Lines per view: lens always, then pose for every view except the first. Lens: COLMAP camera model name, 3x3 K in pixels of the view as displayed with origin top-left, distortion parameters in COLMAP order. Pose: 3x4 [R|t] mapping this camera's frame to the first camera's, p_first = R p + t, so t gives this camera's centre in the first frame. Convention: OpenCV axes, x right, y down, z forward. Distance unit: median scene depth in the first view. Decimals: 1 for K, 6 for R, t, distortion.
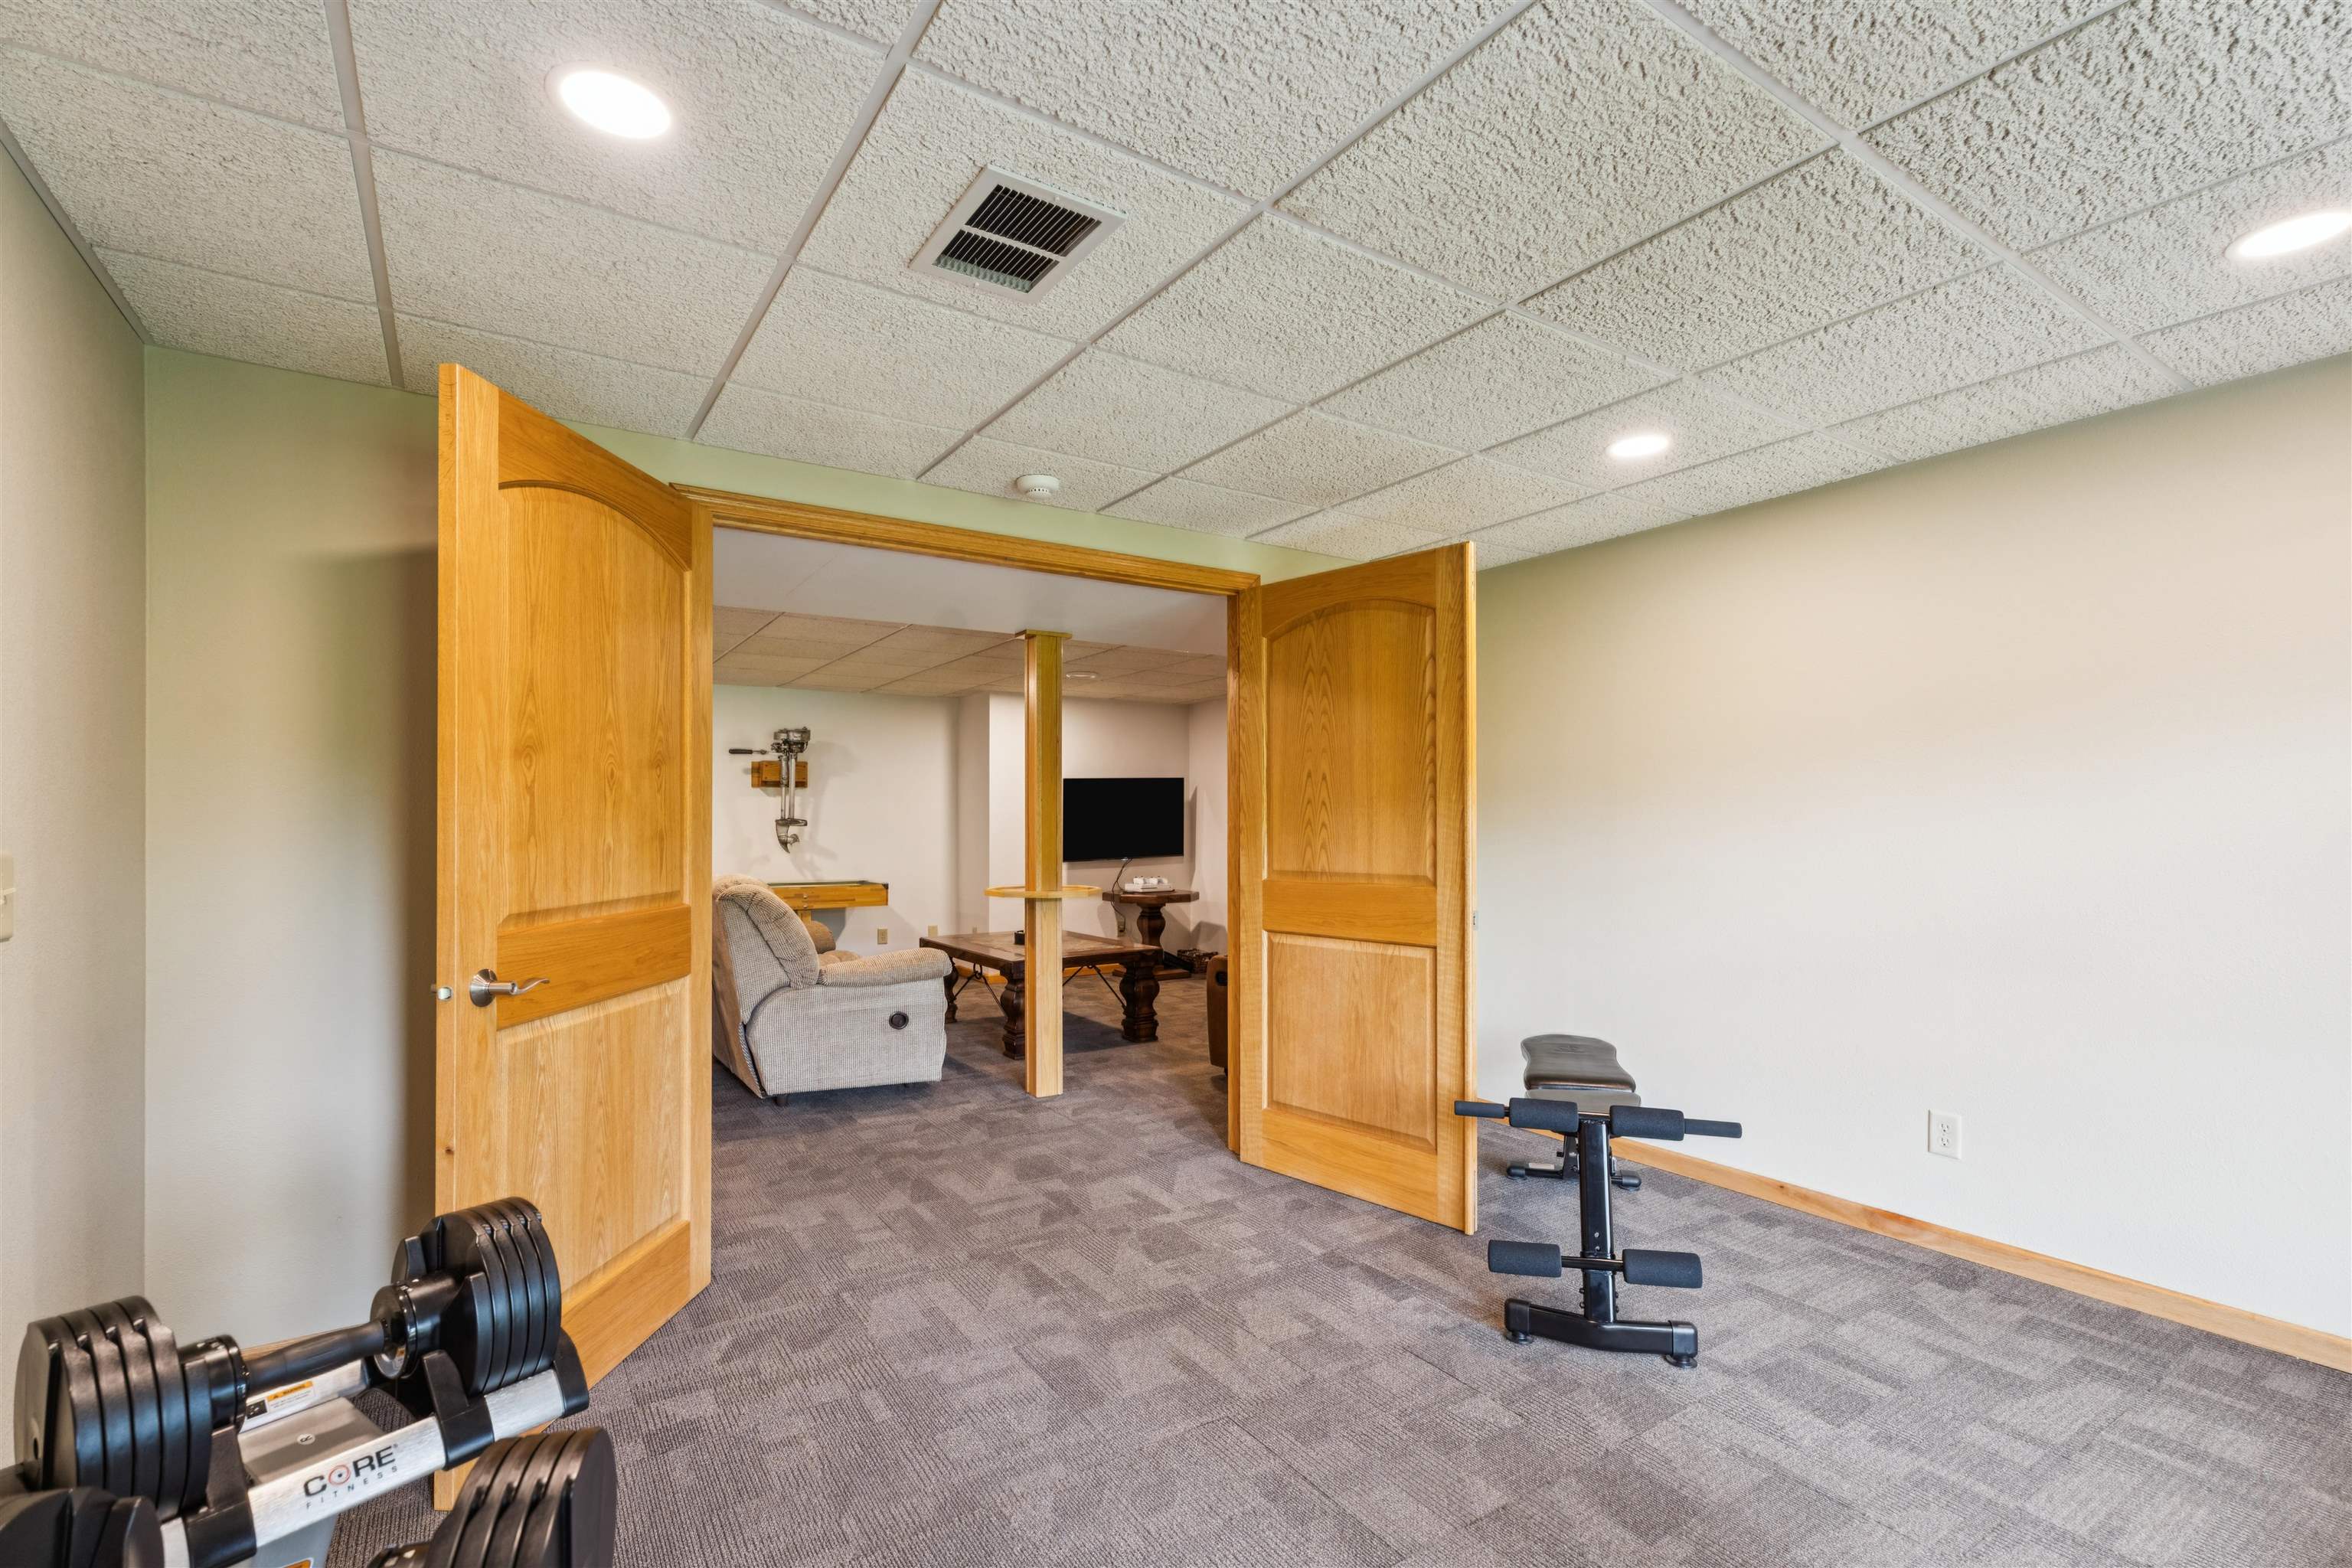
lens RADIAL K [[1059.3, 0, 1166.7], [0, 1059.3, 809.7], [0, 0, 1]] dist [0.002930, 0.000342]
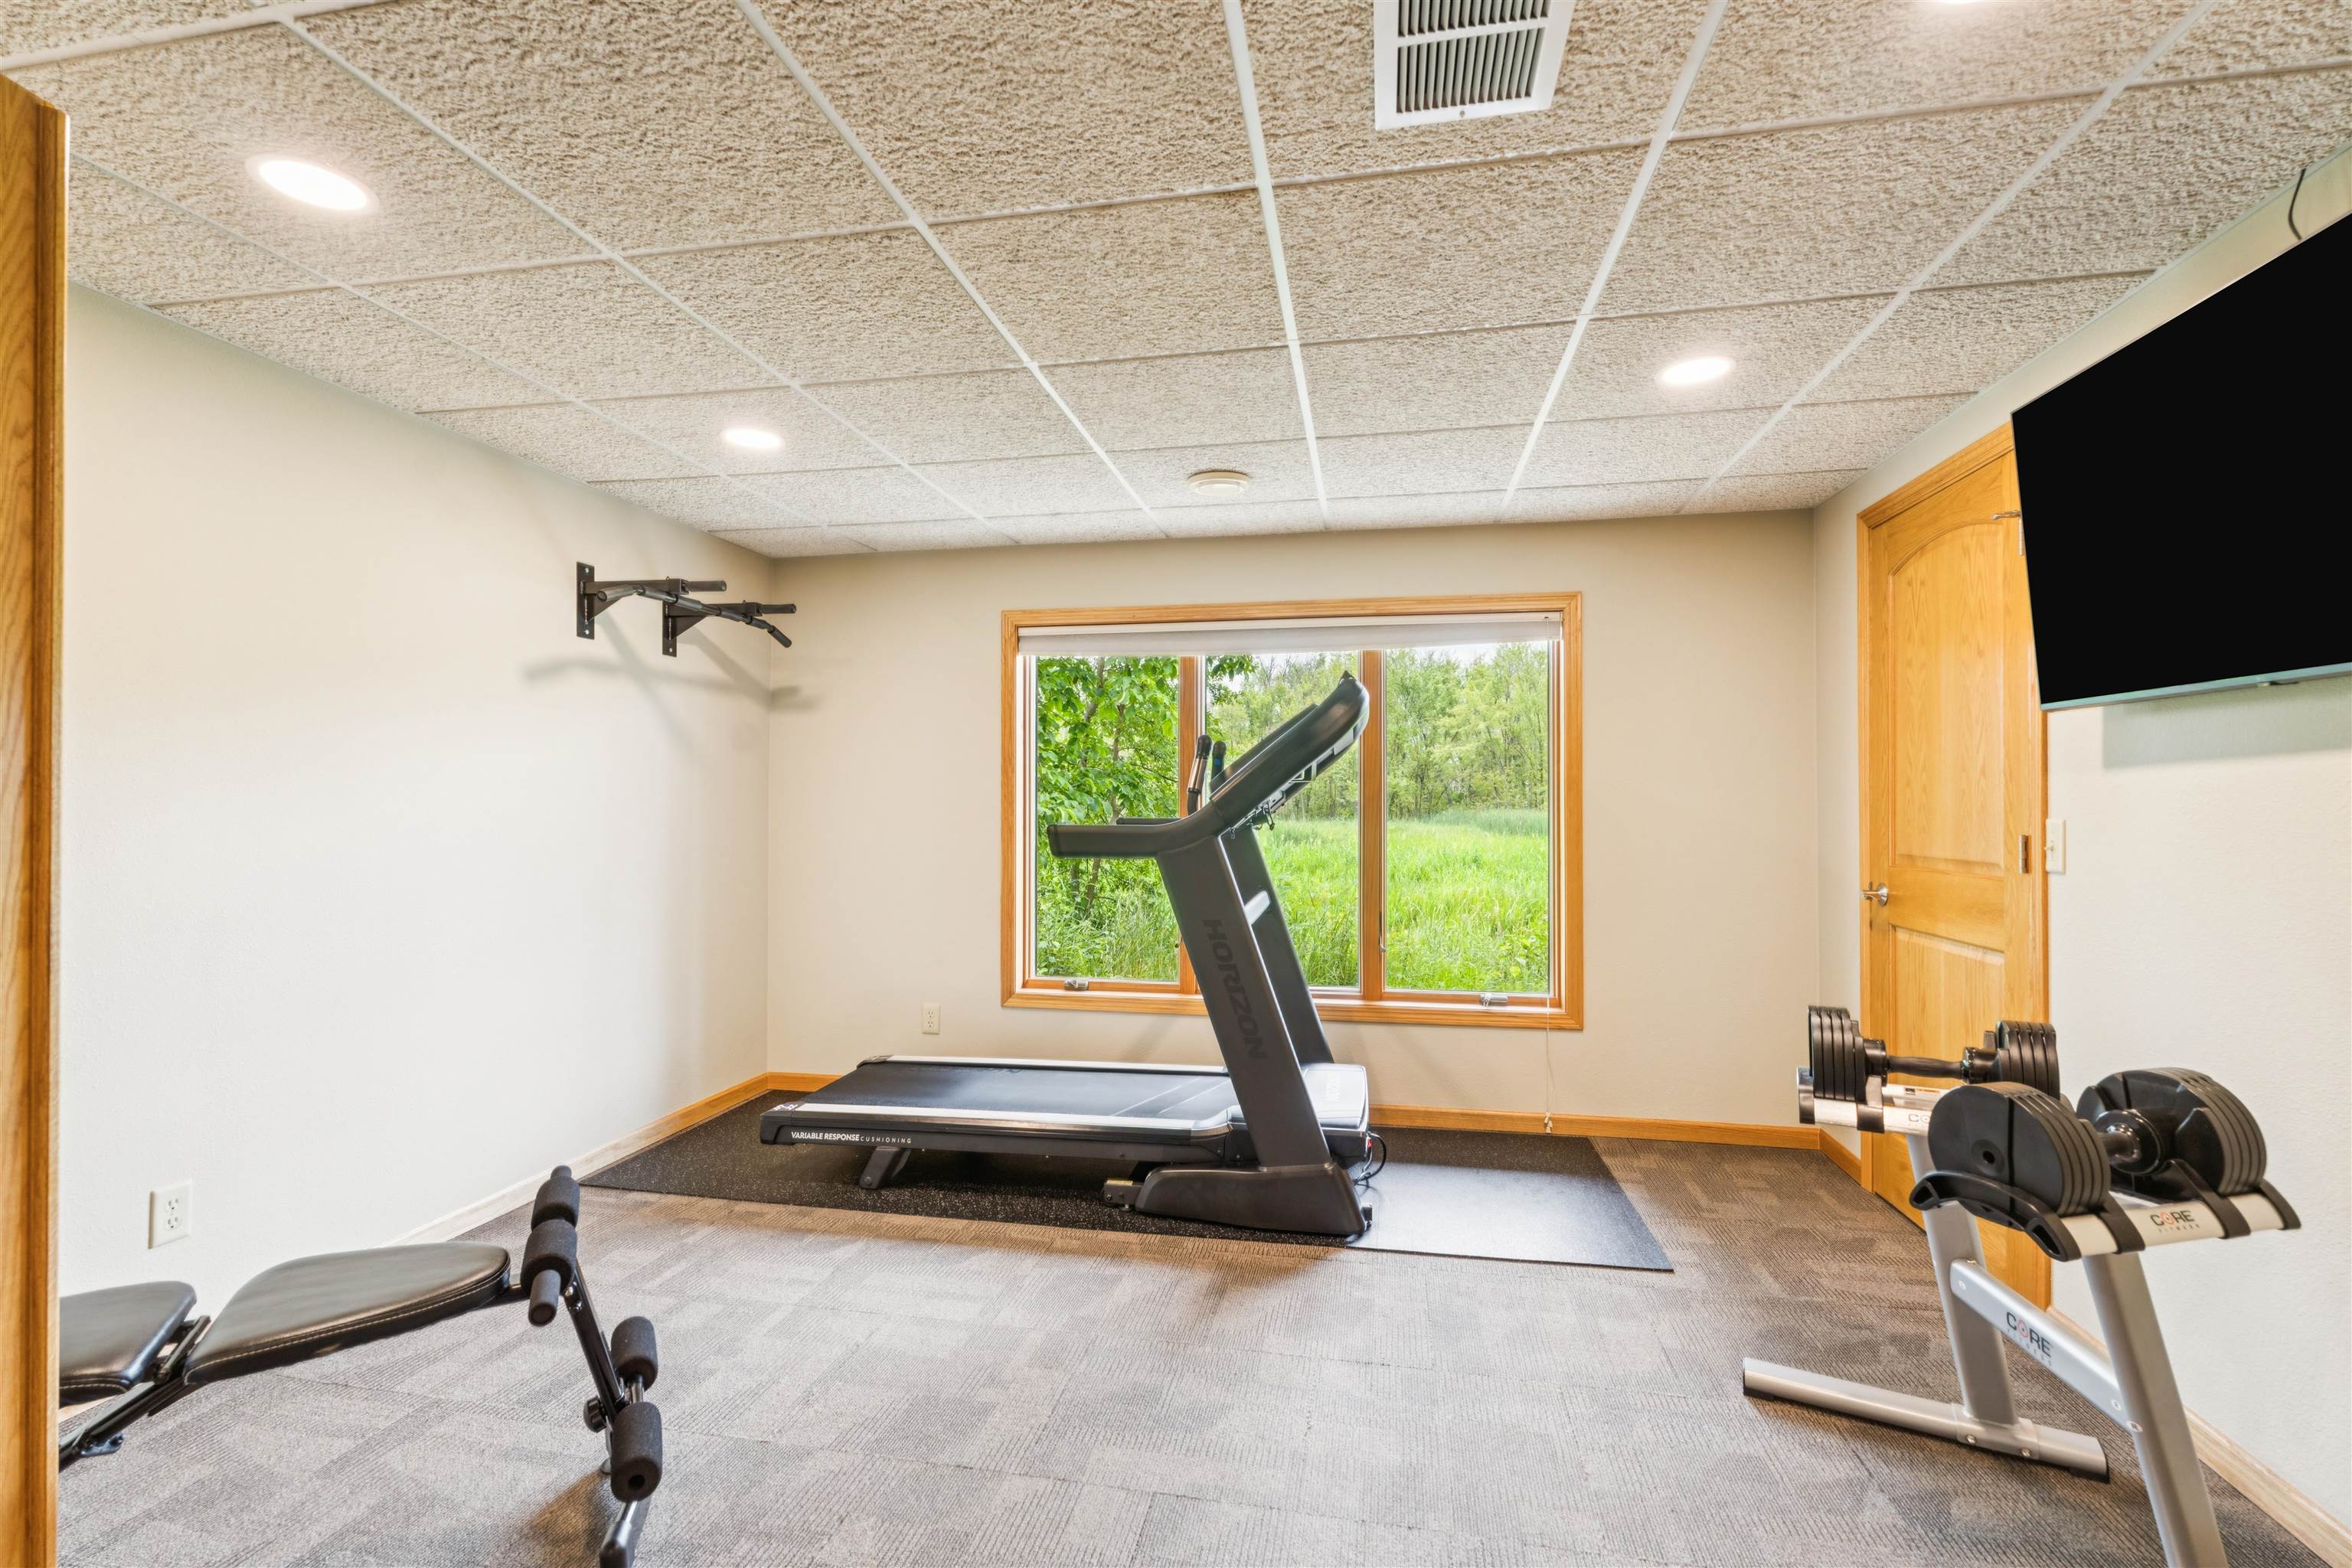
lens RADIAL K [[1059.3, 0, 1166.7], [0, 1059.3, 809.7], [0, 0, 1]] dist [0.002930, 0.000342]
pose [[-0.713384, -0.003426, 0.700765, -0.486108], [-0.006702, 0.999976, -0.001935, 0.011138], [-0.700742, -0.006077, -0.713389, 1.579843]]
